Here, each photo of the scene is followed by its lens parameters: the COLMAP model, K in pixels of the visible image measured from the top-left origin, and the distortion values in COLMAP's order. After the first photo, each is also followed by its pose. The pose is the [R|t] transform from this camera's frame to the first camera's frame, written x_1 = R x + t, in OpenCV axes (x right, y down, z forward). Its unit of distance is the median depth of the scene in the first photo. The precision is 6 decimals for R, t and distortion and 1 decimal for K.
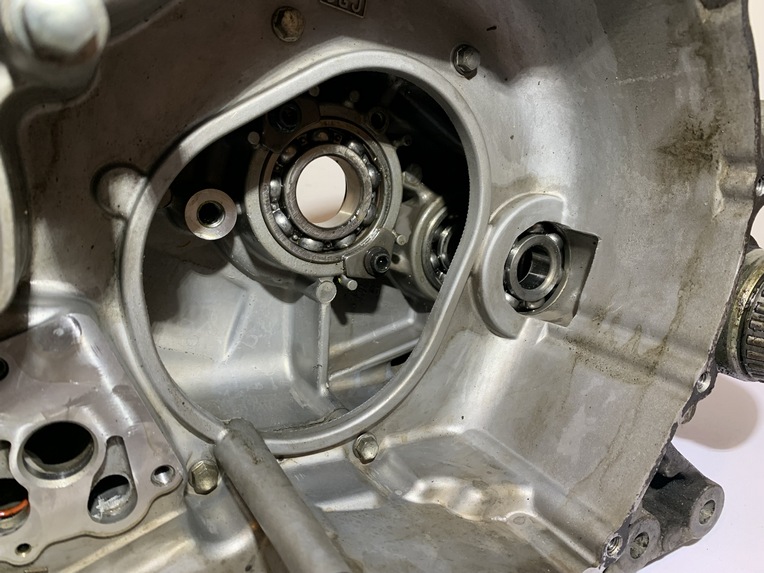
lens RADIAL K [[579.3, 0, 379.3], [0, 579.3, 277.6], [0, 0, 1]] dist [-0.009677, -0.006217]
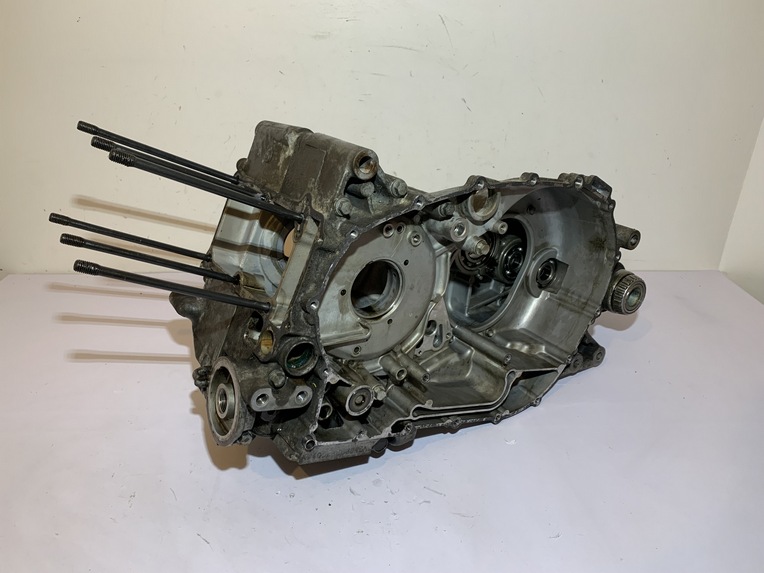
lens RADIAL K [[597.7, 0, 378.4], [0, 597.7, 283.0], [0, 0, 1]] dist [0.062291, -0.089593]
pose [[0.996517, 0.013151, 0.082348, -0.853017], [-0.023030, 0.992483, 0.120193, -0.326504], [-0.080148, -0.121671, 0.989329, -1.996700]]
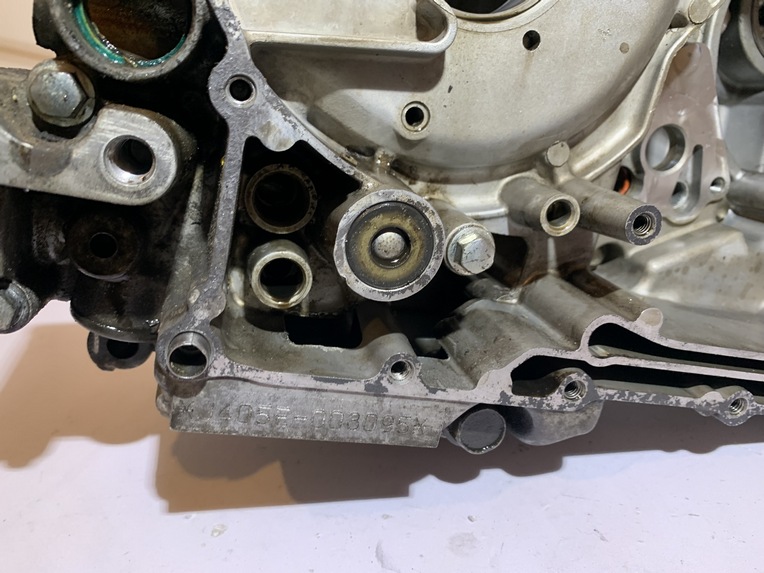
lens RADIAL K [[598.9, 0, 383.5], [0, 598.9, 275.2], [0, 0, 1]] dist [0.058659, -0.127664]
pose [[0.962314, 0.079458, -0.260072, -0.561239], [-0.064370, 0.995738, 0.066041, 0.384913], [0.264212, -0.046811, 0.963328, -0.423087]]
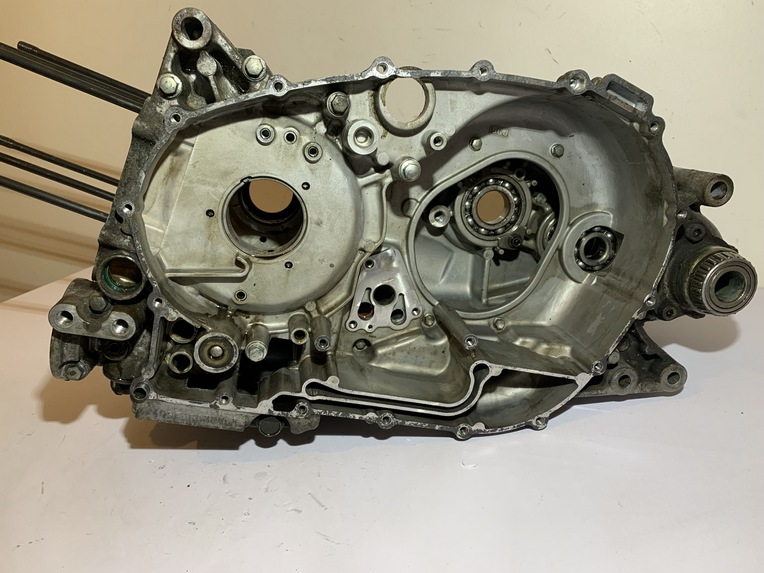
lens RADIAL K [[597.7, 0, 378.4], [0, 597.7, 283.0], [0, 0, 1]] dist [0.062291, -0.089593]
pose [[0.933837, 0.082177, -0.348131, 0.324837], [-0.075823, 0.996612, 0.031864, 0.096941], [0.349570, -0.003360, 0.936904, -1.284206]]
